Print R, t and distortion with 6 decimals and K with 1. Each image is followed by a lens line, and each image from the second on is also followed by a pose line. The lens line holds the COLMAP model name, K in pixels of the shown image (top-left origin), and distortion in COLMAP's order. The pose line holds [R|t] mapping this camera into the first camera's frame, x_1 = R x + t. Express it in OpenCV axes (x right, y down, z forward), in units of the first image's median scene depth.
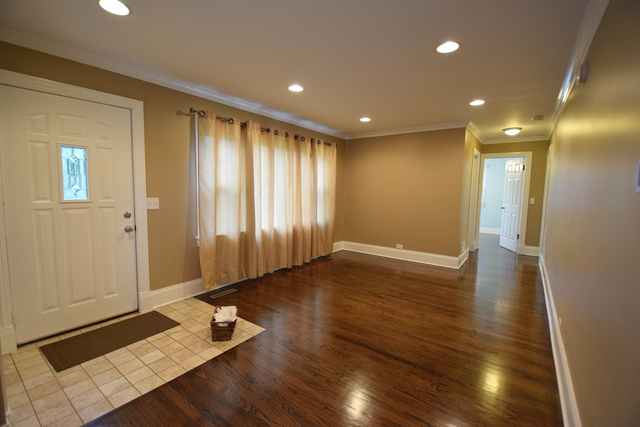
lens RADIAL K [[280.5, 0, 324.1], [0, 280.5, 212.8], [0, 0, 1]] dist [0.001172, -0.001783]
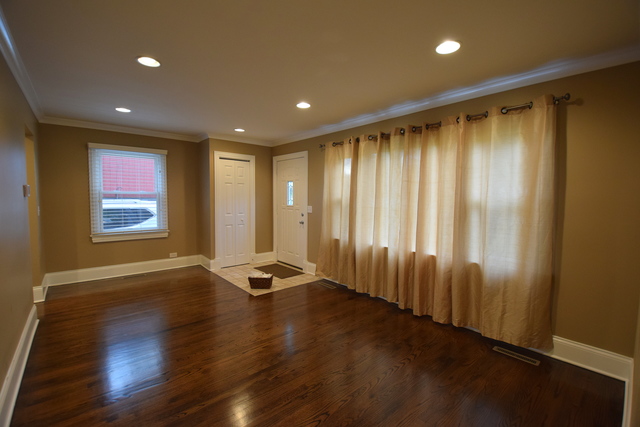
lens RADIAL K [[280.5, 0, 316.1], [0, 280.5, 211.7], [0, 0, 1]] dist [0.001172, -0.001783]
pose [[-0.241386, 0.032799, -0.969875, 0.973528], [-0.097301, 0.993574, 0.057817, -0.116389], [0.965539, 0.108326, -0.236643, 1.406445]]
